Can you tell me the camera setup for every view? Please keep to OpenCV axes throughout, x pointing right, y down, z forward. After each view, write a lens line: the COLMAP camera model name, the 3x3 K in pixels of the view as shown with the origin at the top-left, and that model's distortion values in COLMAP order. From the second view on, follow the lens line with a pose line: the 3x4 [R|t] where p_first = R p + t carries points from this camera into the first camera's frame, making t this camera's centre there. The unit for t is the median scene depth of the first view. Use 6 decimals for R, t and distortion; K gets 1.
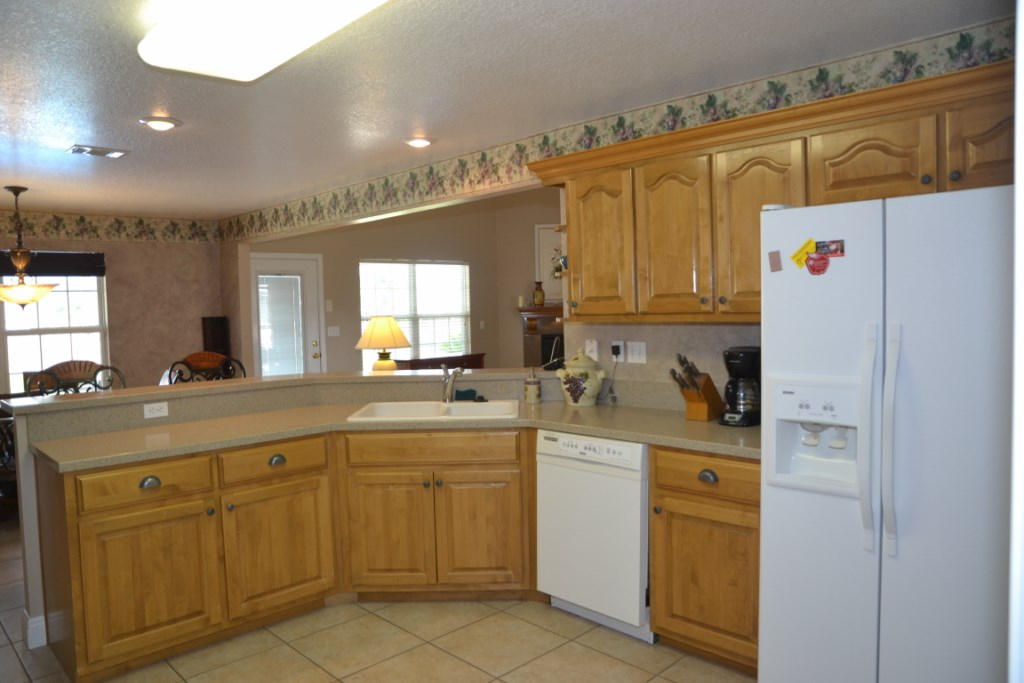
lens RADIAL K [[726.0, 0, 511.1], [0, 726.0, 335.2], [0, 0, 1]] dist [-0.116718, 0.090744]
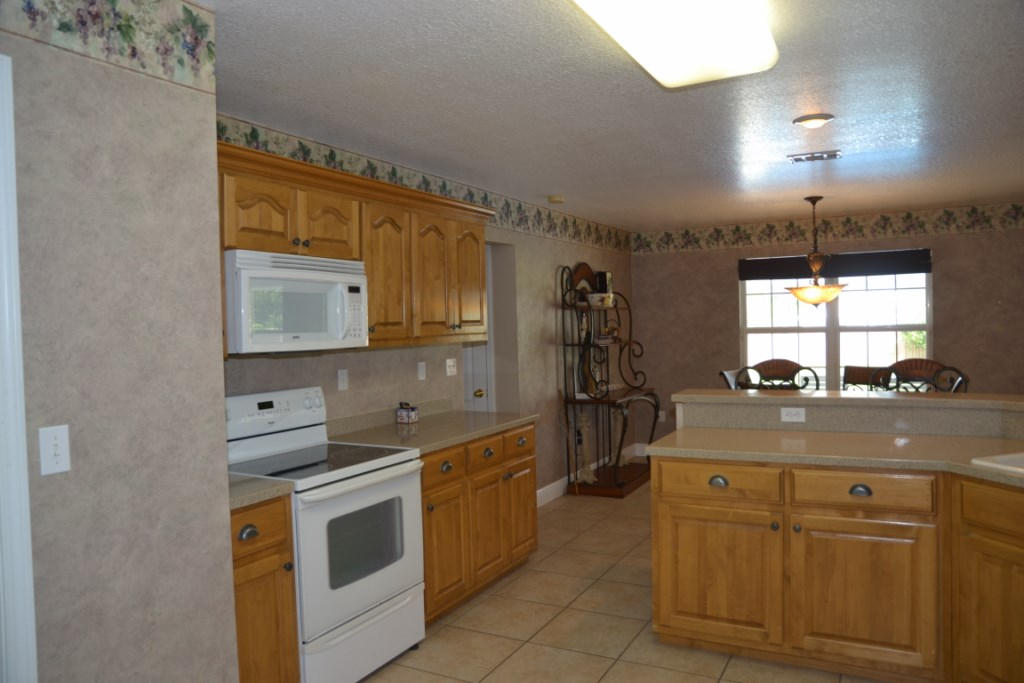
lens RADIAL K [[726.0, 0, 514.8], [0, 726.0, 342.9], [0, 0, 1]] dist [-0.116718, 0.090744]
pose [[0.306291, 0.044334, -0.950905, 0.323417], [-0.022290, 0.998975, 0.039395, -0.024760], [0.951677, 0.009130, 0.306966, 0.323342]]
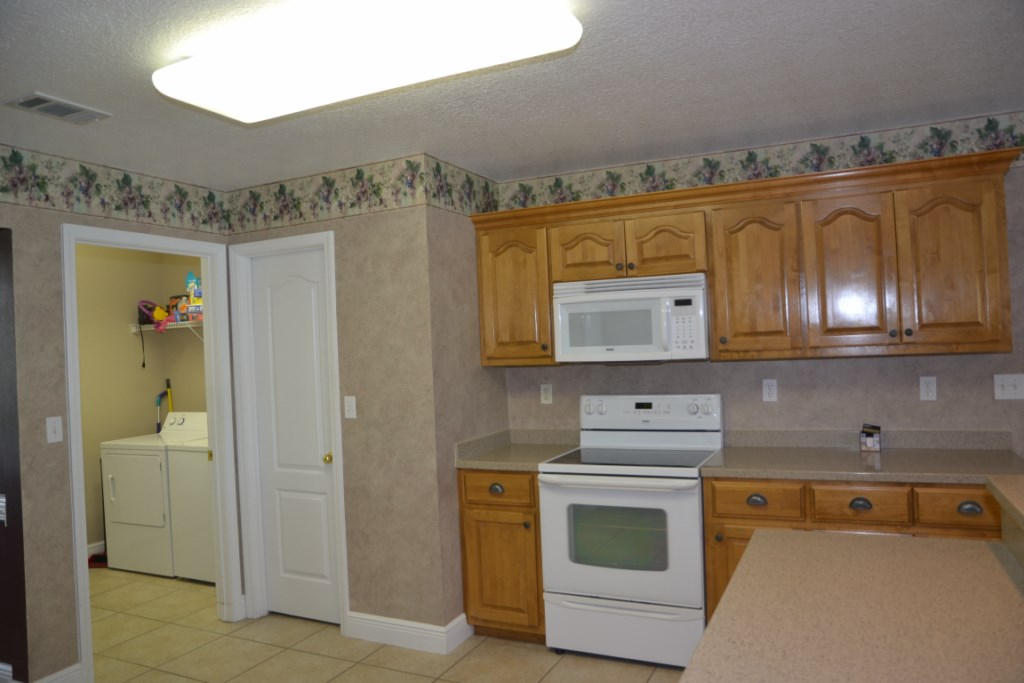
lens RADIAL K [[726.0, 0, 511.8], [0, 726.0, 341.1], [0, 0, 1]] dist [-0.116718, 0.090744]
pose [[-0.934954, 0.065911, -0.348594, -0.089169], [0.053727, 0.997563, 0.044516, -0.056445], [0.350678, 0.022891, -0.936216, 1.240509]]
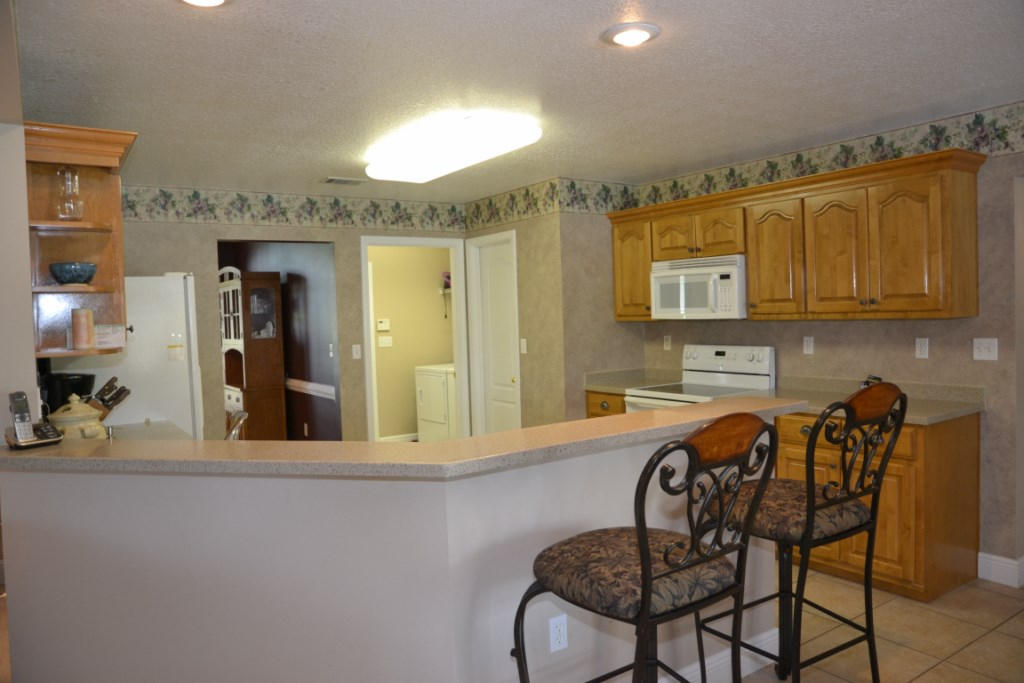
lens RADIAL K [[726.0, 0, 514.0], [0, 726.0, 344.5], [0, 0, 1]] dist [-0.116718, 0.090744]
pose [[-0.983290, 0.051751, 0.174538, -0.491101], [0.066417, 0.994639, 0.079259, -0.059210], [-0.169501, 0.089527, -0.981455, 1.761152]]
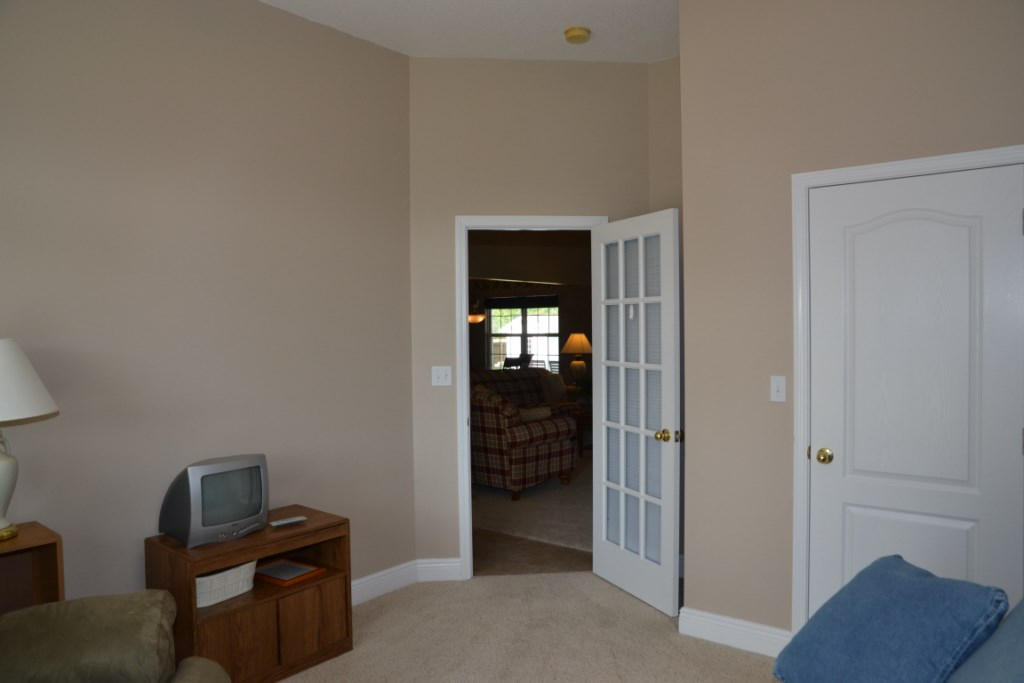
lens RADIAL K [[726.0, 0, 513.7], [0, 726.0, 340.1], [0, 0, 1]] dist [-0.116718, 0.090744]
pose [[0.088813, 0.044234, -0.995066, 2.703834], [-0.044114, 0.998208, 0.040436, -0.137628], [0.995071, 0.040305, 0.090605, 1.397151]]
